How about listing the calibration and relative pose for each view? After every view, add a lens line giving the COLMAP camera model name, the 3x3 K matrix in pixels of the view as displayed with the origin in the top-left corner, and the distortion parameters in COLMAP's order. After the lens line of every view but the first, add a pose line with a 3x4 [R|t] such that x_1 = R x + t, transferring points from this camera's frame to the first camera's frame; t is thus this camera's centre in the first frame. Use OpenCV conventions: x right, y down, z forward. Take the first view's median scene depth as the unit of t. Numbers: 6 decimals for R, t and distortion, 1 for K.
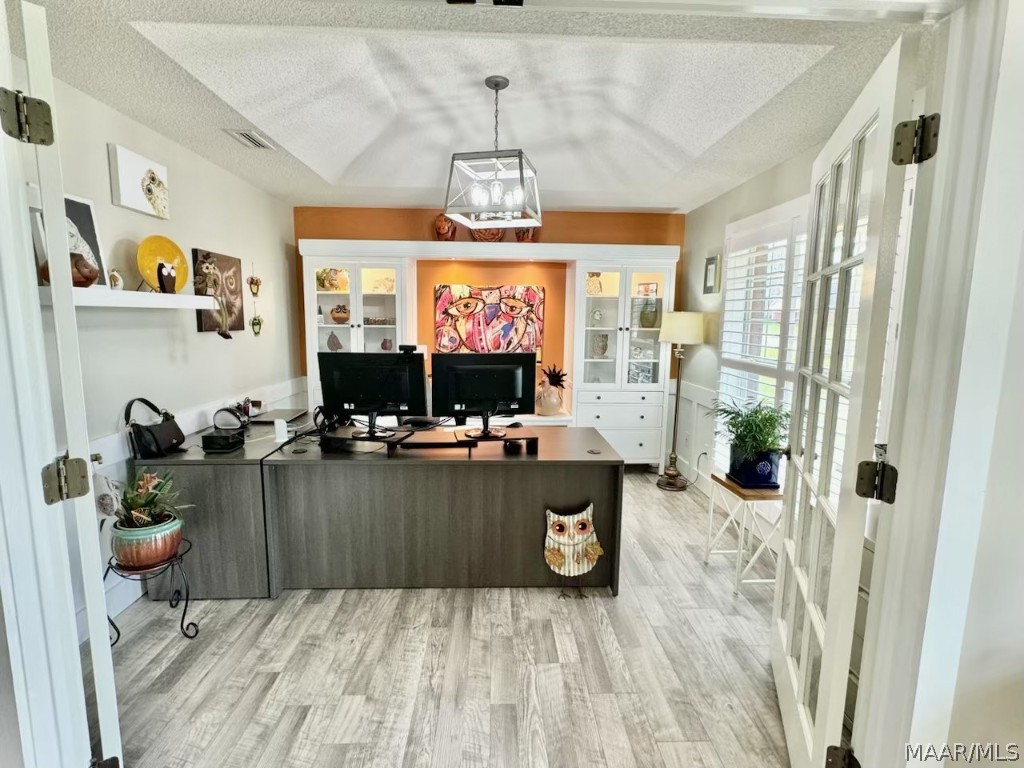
lens RADIAL K [[486.8, 0, 511.4], [0, 486.8, 378.1], [0, 0, 1]] dist [0.000136, 0.000352]
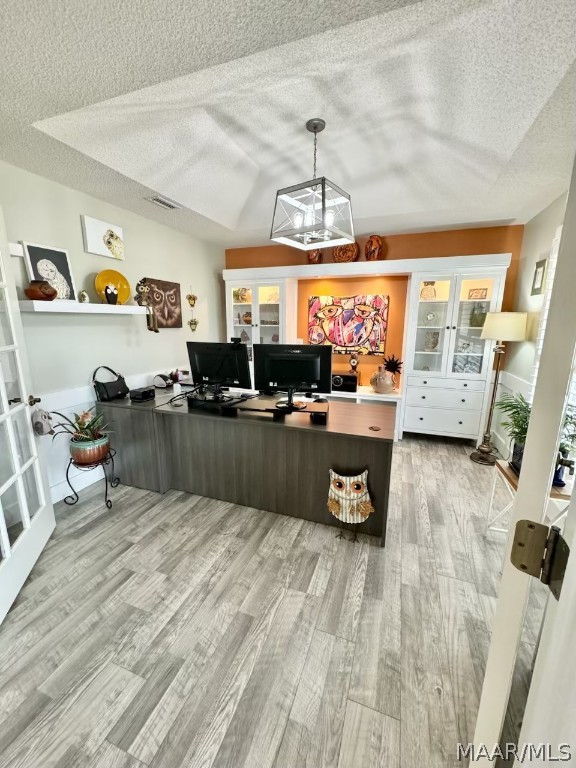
lens RADIAL K [[306.1, 0, 289.9], [0, 306.1, 382.0], [0, 0, 1]] dist [-0.000358, 0.001122]
pose [[0.927598, 0.067361, -0.367457, 0.248165], [-0.041060, 0.996034, 0.078939, -0.015803], [0.371317, -0.058135, 0.926684, 0.221925]]
